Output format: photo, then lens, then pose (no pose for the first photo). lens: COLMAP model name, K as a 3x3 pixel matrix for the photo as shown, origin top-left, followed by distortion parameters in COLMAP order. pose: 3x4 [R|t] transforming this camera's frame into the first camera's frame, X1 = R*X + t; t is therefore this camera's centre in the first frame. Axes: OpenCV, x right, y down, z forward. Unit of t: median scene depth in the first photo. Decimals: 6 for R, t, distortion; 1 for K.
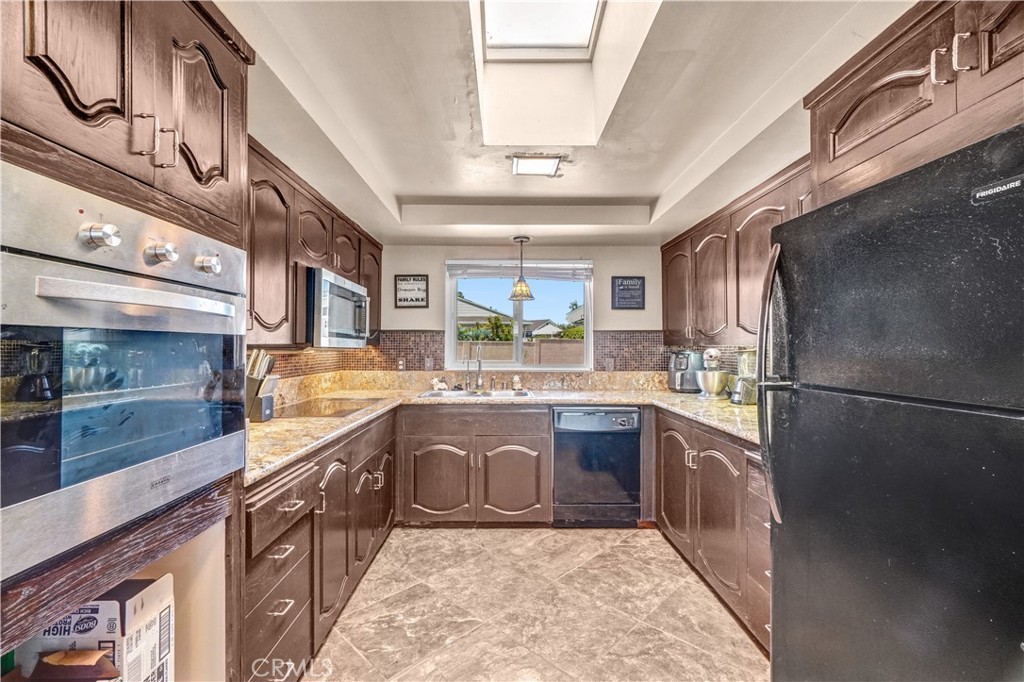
lens RADIAL K [[445.7, 0, 510.4], [0, 445.7, 352.6], [0, 0, 1]] dist [-0.001496, -0.000252]
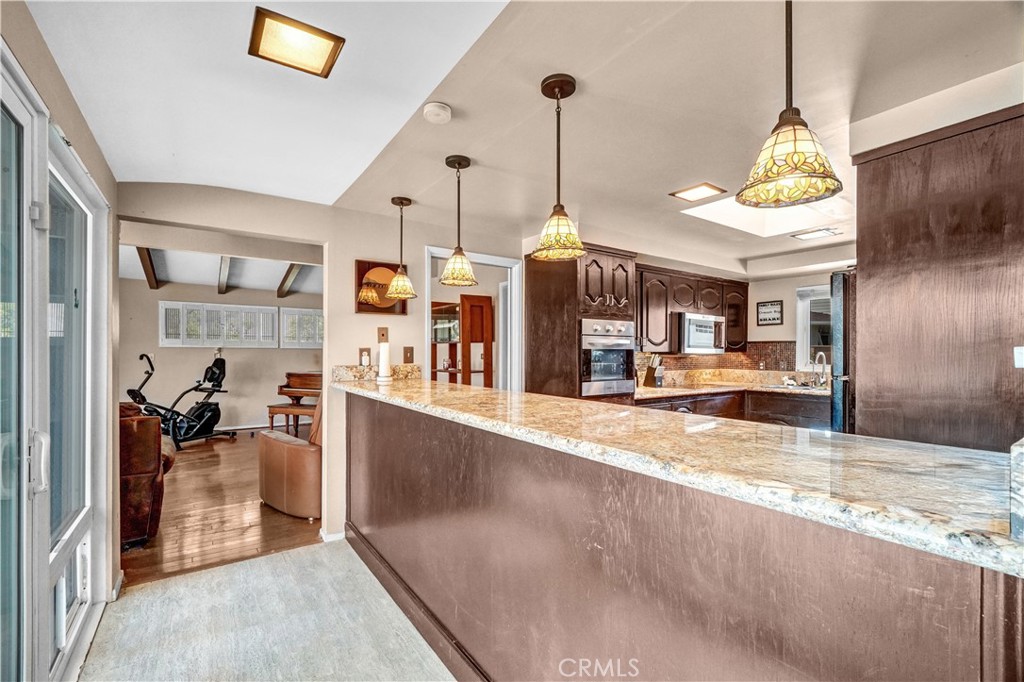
lens RADIAL K [[445.7, 0, 510.4], [0, 445.7, 352.6], [0, 0, 1]] dist [-0.001496, -0.000252]
pose [[0.575978, 0.002500, -0.817461, 0.450392], [-0.013212, 0.999893, -0.006252, 0.004549], [0.817358, 0.014402, 0.575950, -0.460758]]
